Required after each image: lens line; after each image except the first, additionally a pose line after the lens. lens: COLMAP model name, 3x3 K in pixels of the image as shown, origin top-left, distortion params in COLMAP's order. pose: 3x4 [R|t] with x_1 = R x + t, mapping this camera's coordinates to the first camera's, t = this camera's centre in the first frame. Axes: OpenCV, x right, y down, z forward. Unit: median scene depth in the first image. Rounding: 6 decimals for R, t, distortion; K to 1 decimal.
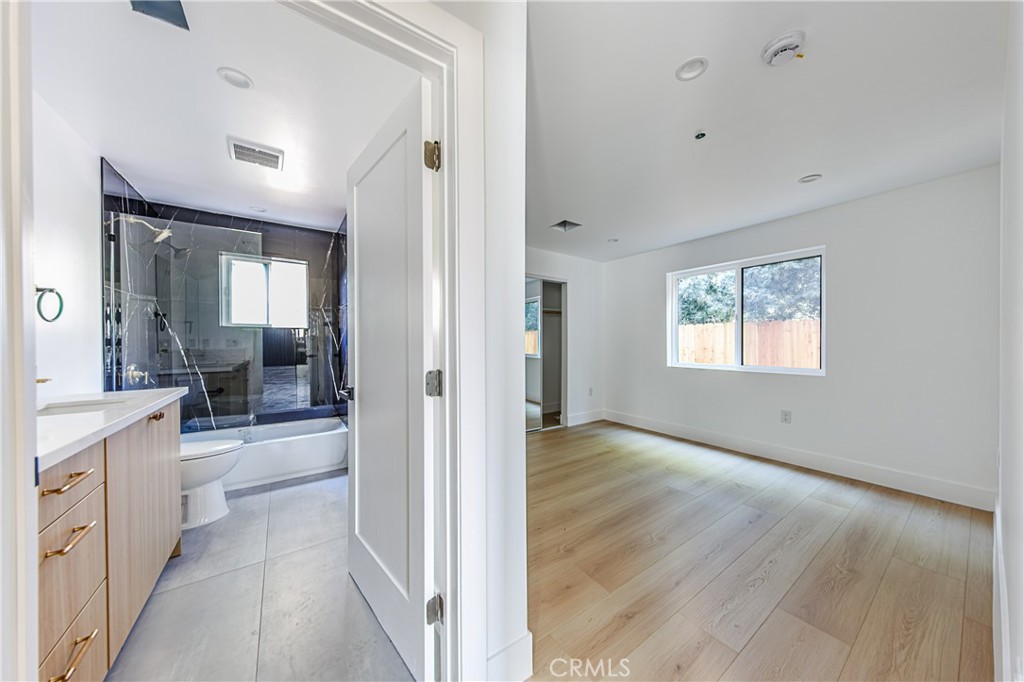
lens RADIAL K [[326.4, 0, 514.5], [0, 326.4, 342.3], [0, 0, 1]] dist [0.000547, -0.000045]
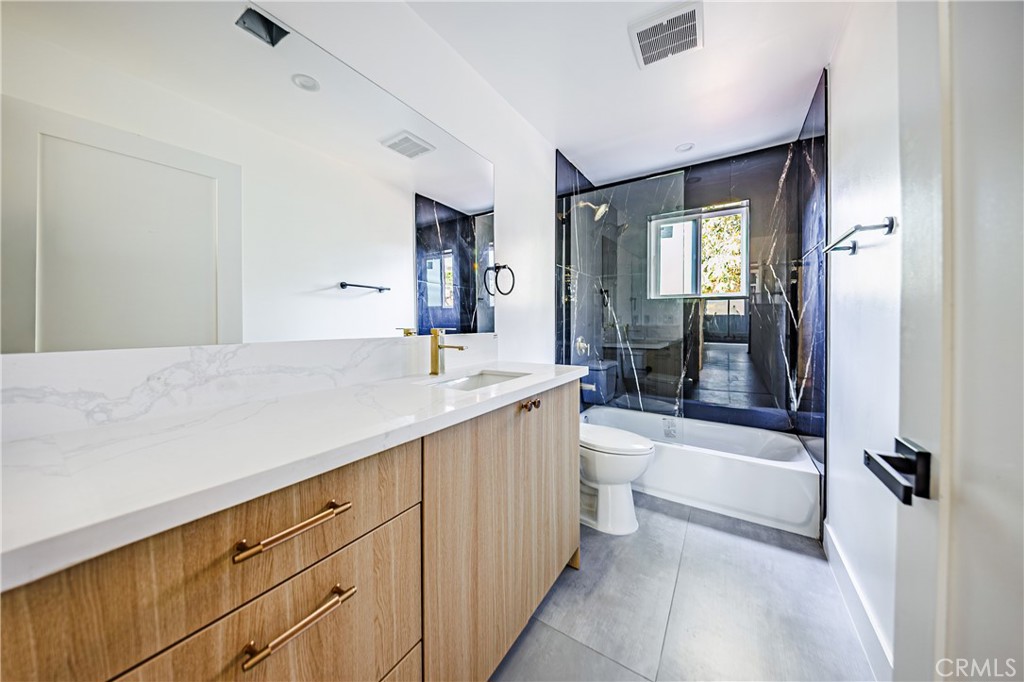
lens RADIAL K [[333.8, 0, 513.9], [0, 333.8, 324.7], [0, 0, 1]] dist [-0.000163, -0.000046]
pose [[0.369513, 0.010176, -0.929170, -0.220248], [-0.003033, 0.999948, 0.009745, 0.017947], [0.929221, -0.000782, 0.369524, 0.387715]]
